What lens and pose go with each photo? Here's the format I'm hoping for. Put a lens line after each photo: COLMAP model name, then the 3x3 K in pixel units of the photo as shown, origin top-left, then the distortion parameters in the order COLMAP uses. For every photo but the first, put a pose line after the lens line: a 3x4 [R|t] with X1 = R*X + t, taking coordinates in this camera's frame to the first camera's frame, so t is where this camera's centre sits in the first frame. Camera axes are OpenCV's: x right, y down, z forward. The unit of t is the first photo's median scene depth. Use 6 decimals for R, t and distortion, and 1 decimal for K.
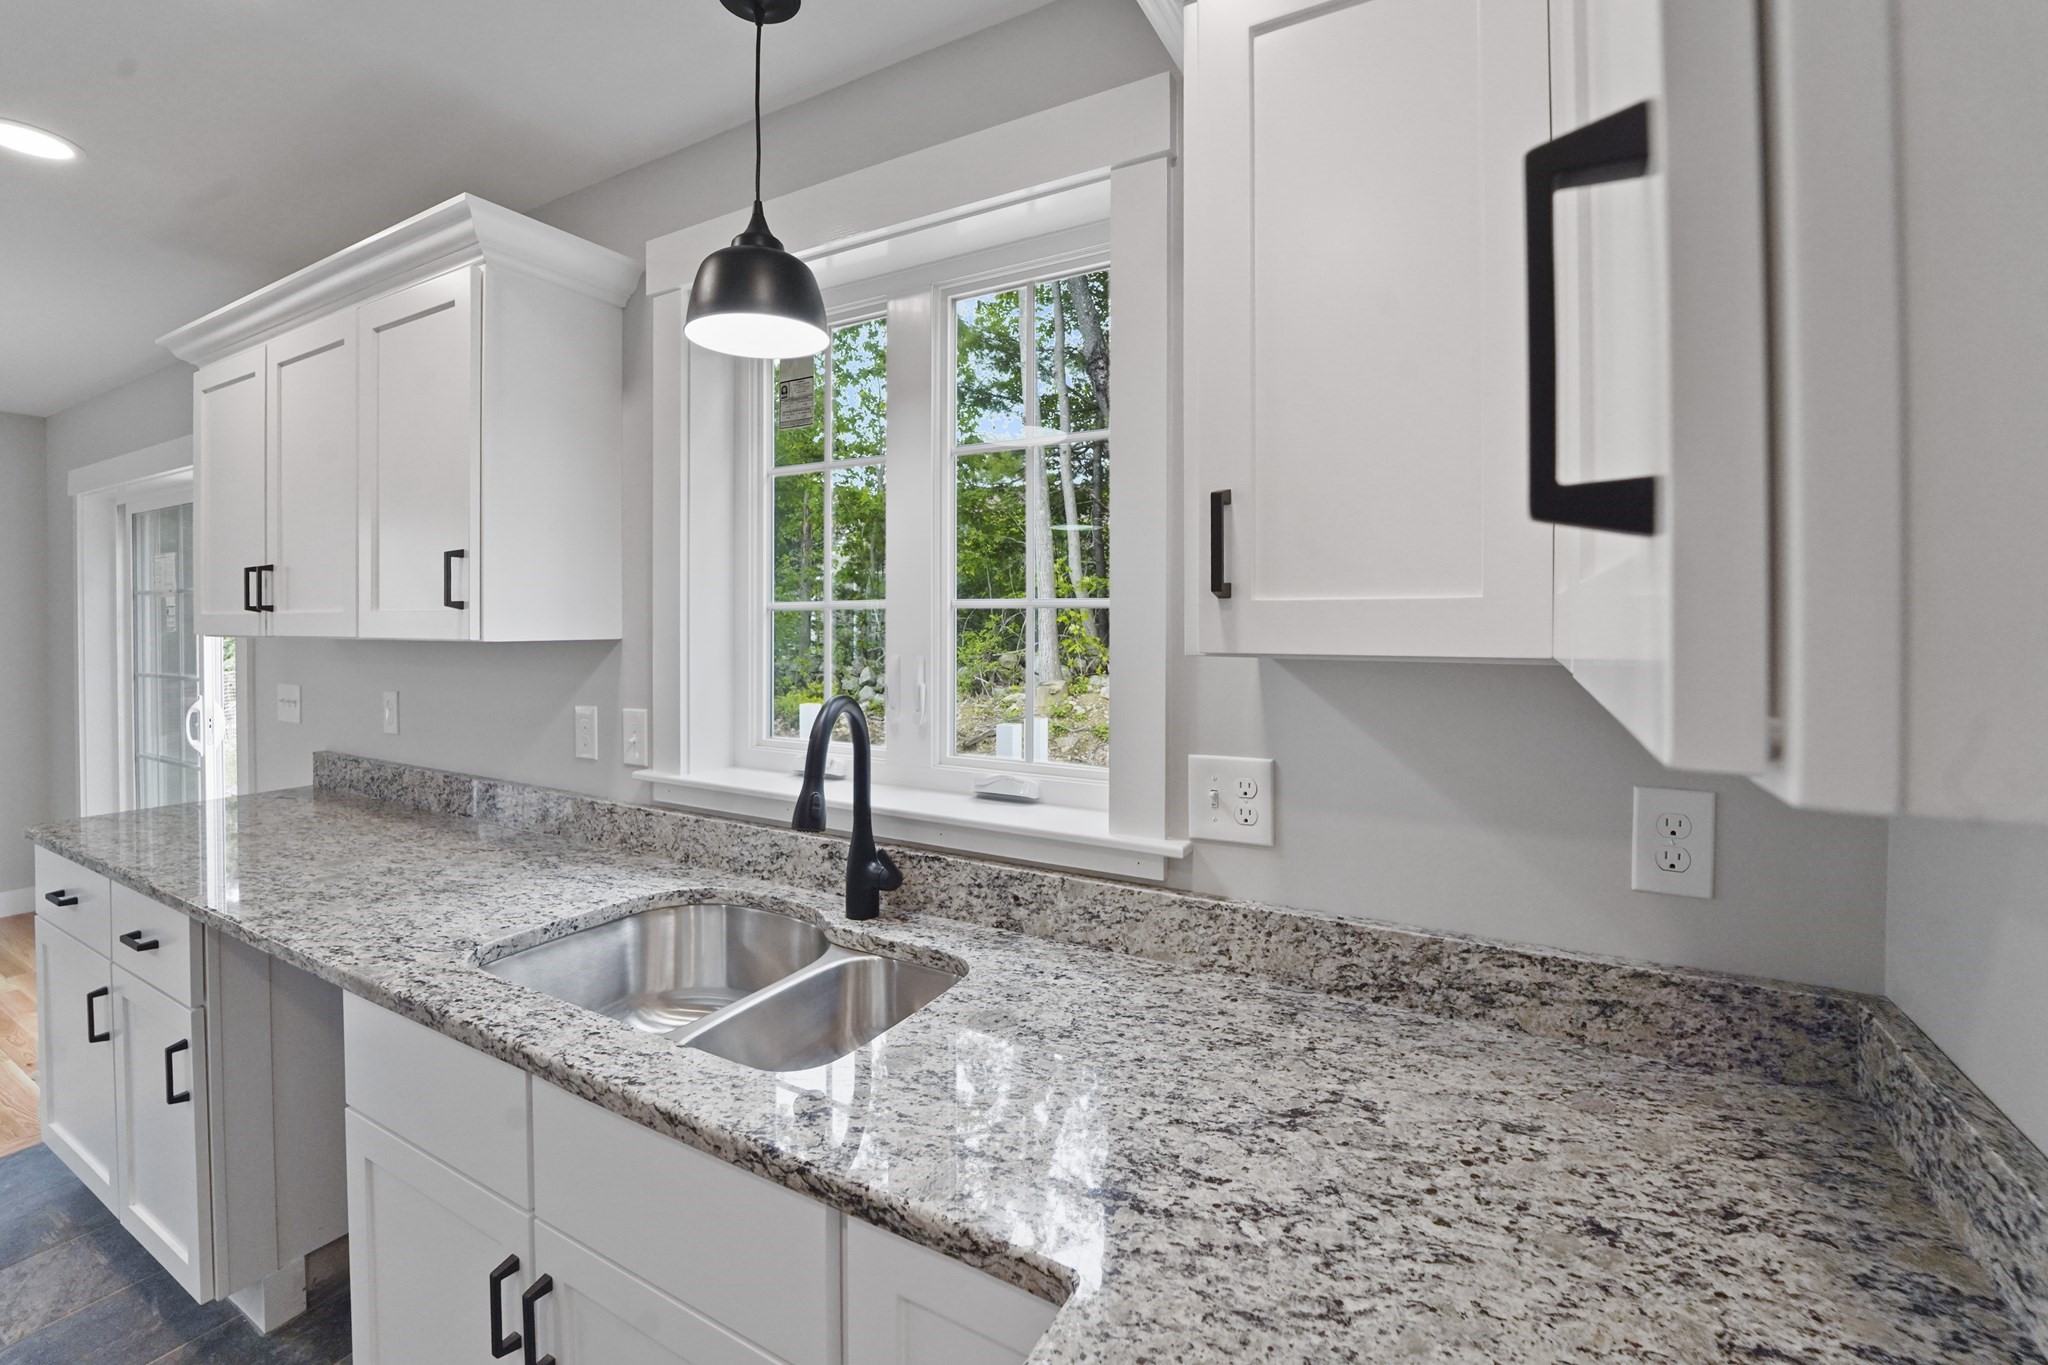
lens RADIAL K [[879.3, 0, 1027.1], [0, 879.3, 632.8], [0, 0, 1]] dist [-0.022547, 0.000464]
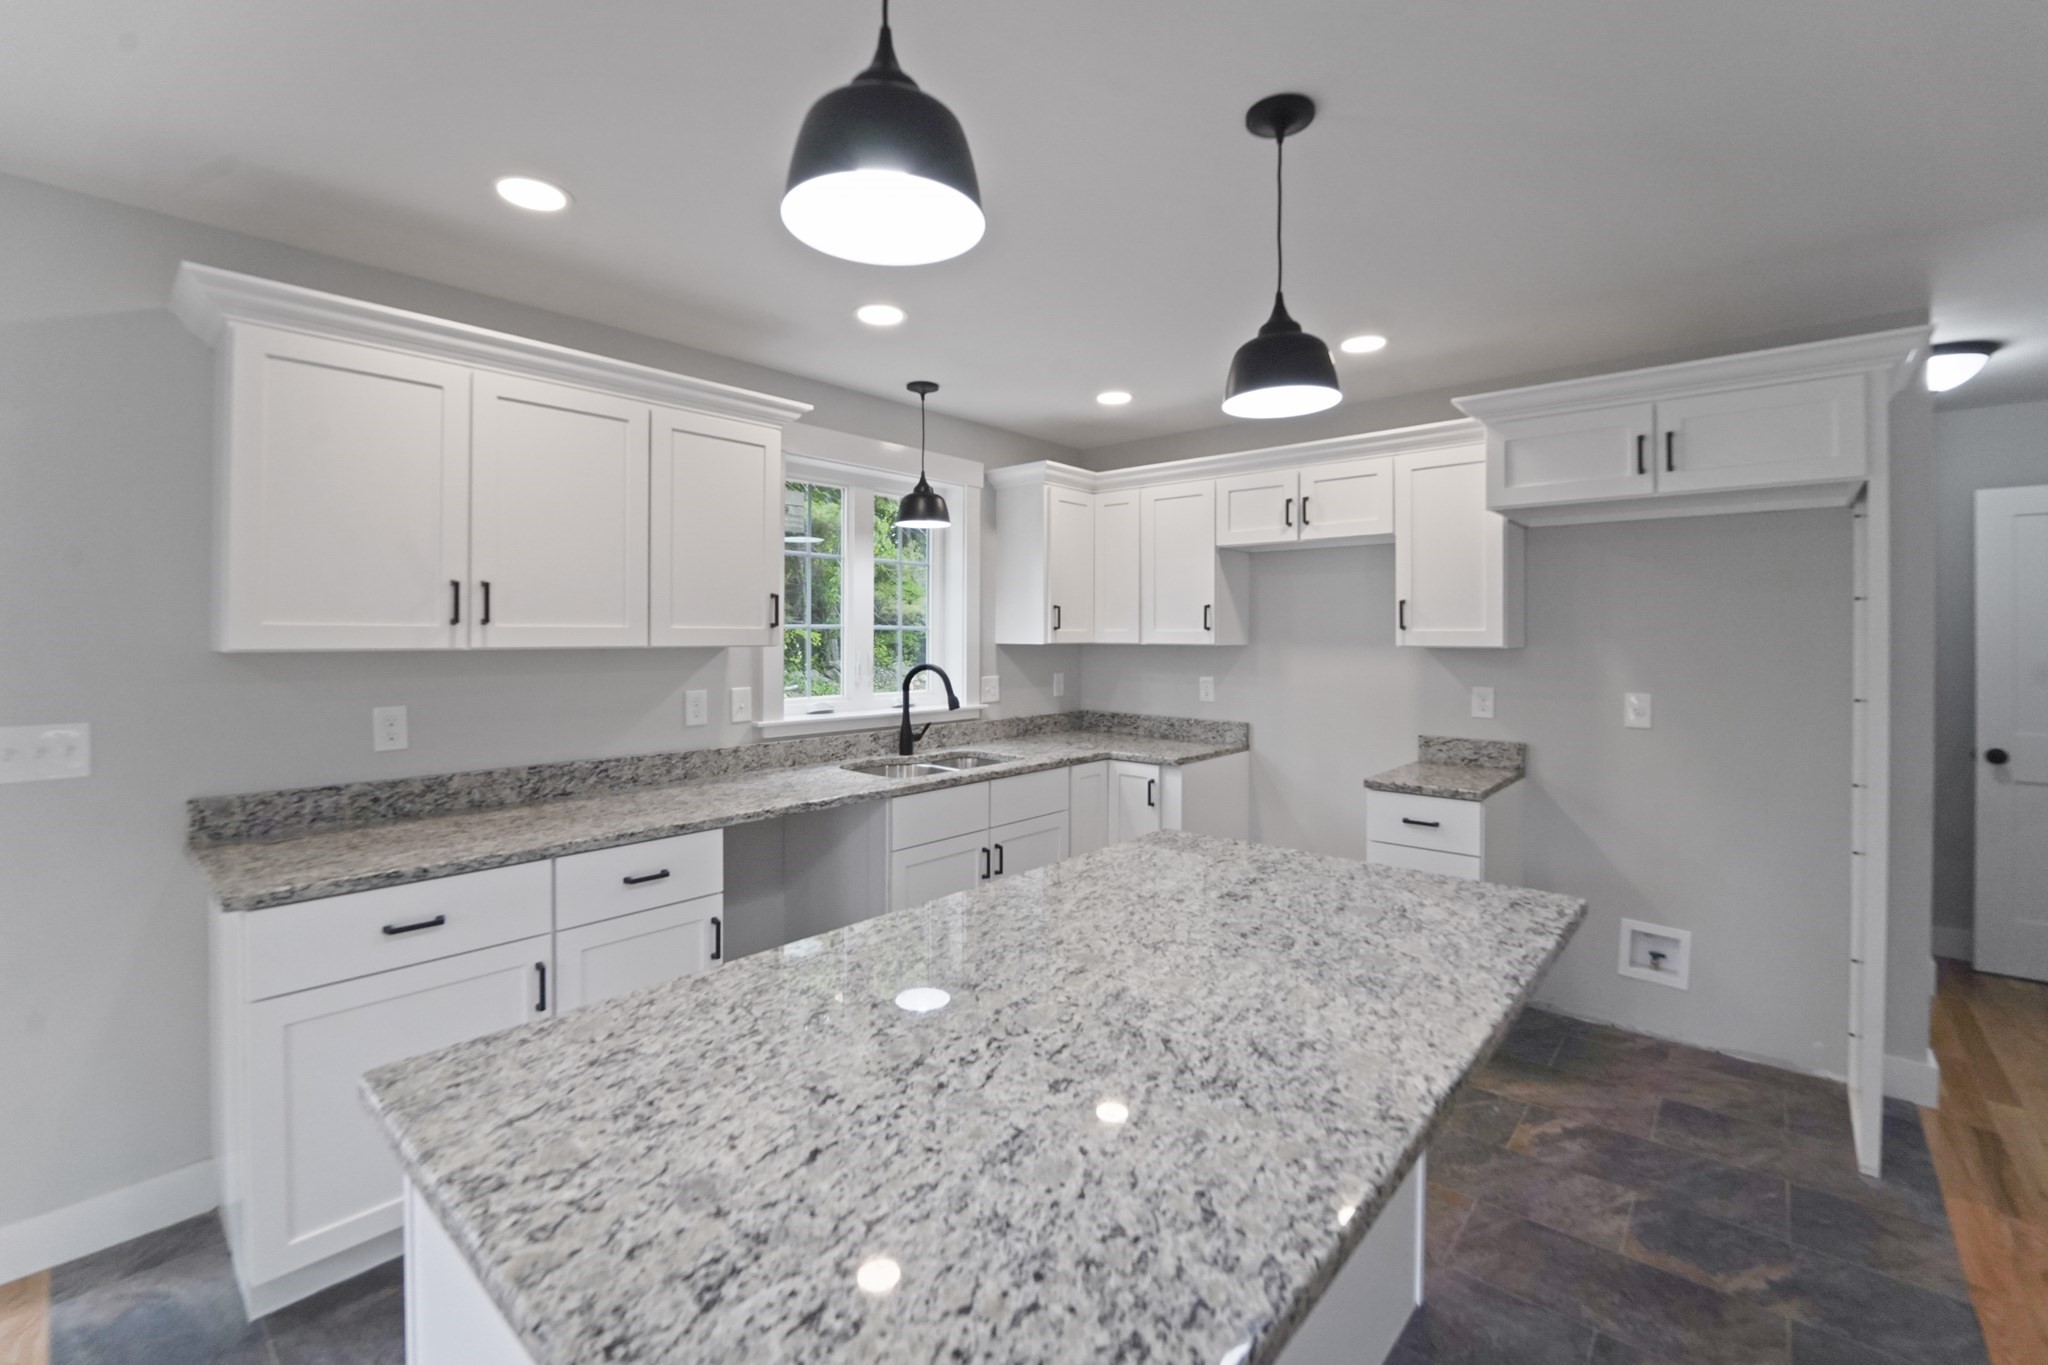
lens RADIAL K [[879.3, 0, 1017.2], [0, 879.3, 634.3], [0, 0, 1]] dist [-0.022547, 0.000464]
pose [[0.211045, -0.005595, 0.977460, -2.216562], [0.003784, 0.999981, 0.004907, -0.023018], [-0.977469, 0.002663, 0.211062, 0.156914]]
